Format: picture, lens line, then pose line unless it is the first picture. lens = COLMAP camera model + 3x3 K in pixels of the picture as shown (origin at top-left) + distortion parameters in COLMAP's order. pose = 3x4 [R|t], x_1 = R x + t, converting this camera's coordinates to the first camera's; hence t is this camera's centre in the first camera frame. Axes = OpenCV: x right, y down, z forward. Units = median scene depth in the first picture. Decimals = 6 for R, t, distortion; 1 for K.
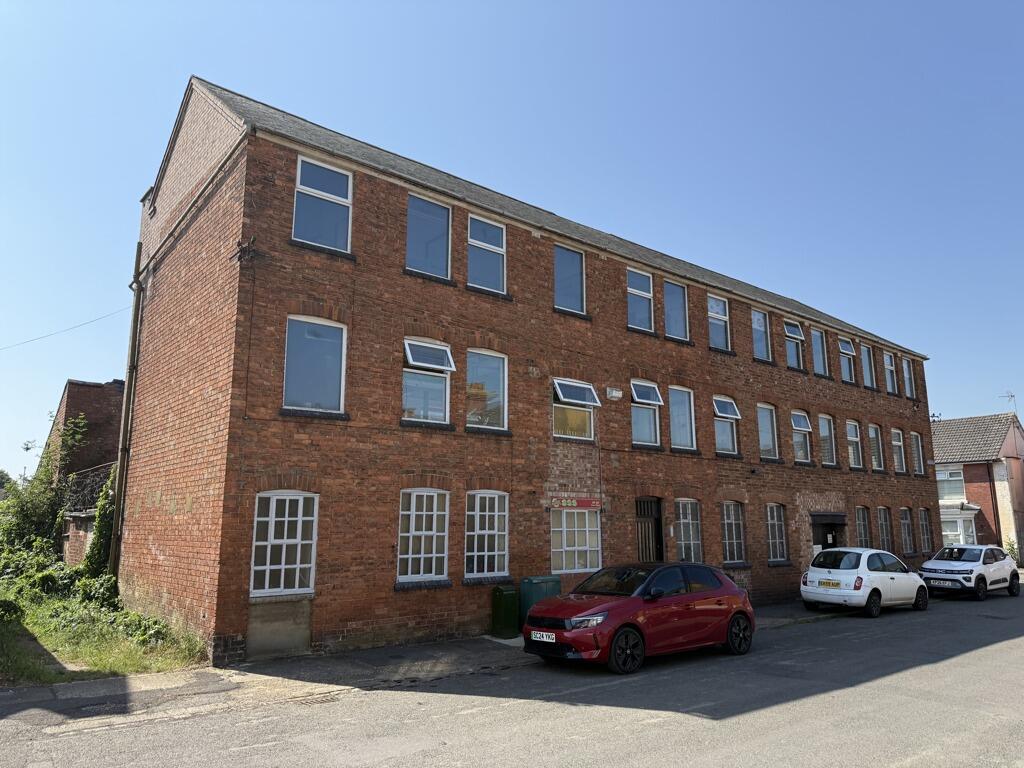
lens RADIAL K [[735.2, 0, 514.2], [0, 735.2, 383.4], [0, 0, 1]] dist [-0.002834, -0.000687]
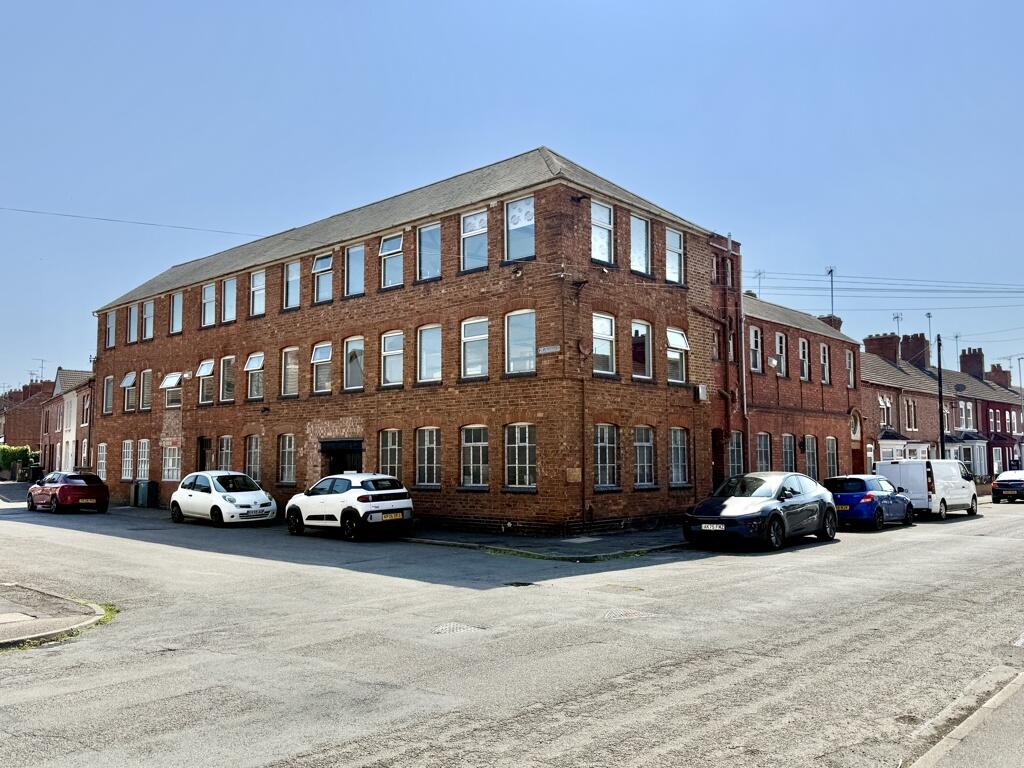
lens RADIAL K [[830.4, 0, 512.9], [0, 830.4, 385.9], [0, 0, 1]] dist [0.013147, 0.000708]
pose [[0.141730, -0.088053, -0.985981, 1.647899], [0.195318, 0.978943, -0.059348, 0.228941], [0.970445, -0.184168, 0.155944, 1.117333]]
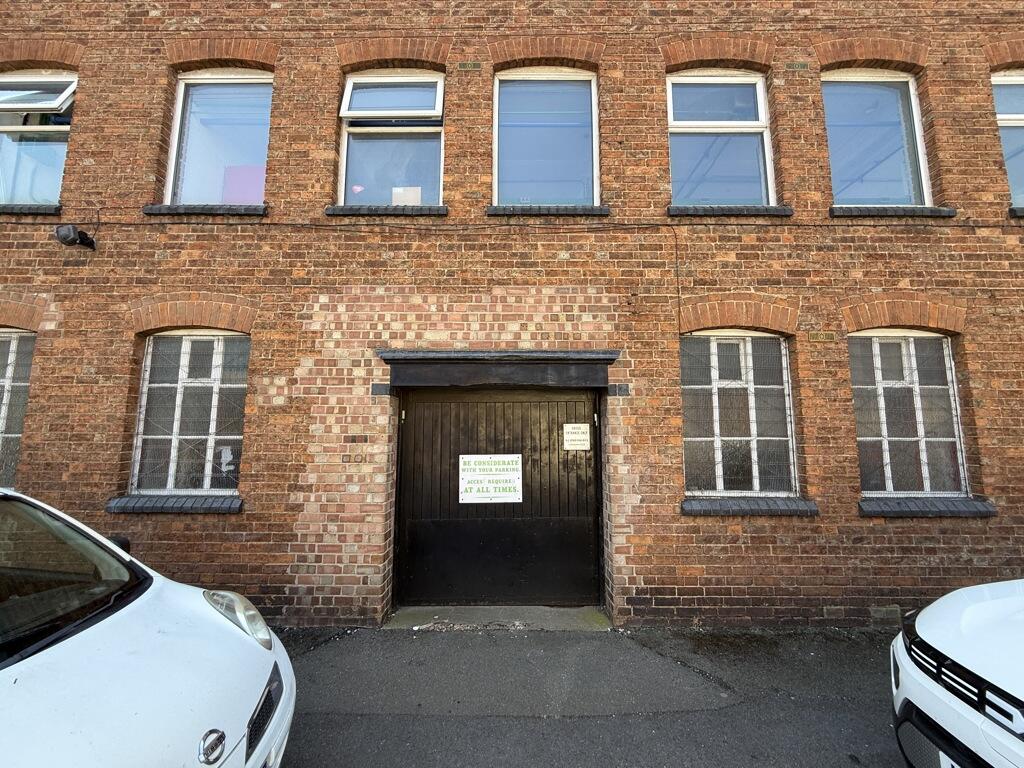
lens RADIAL K [[411.0, 0, 510.8], [0, 411.0, 379.3], [0, 0, 1]] dist [-0.002545, -0.000177]
pose [[0.762106, -0.069986, -0.643658, 0.569480], [0.119045, 0.992339, 0.033053, 0.191454], [0.636414, -0.101814, 0.764599, 0.914300]]
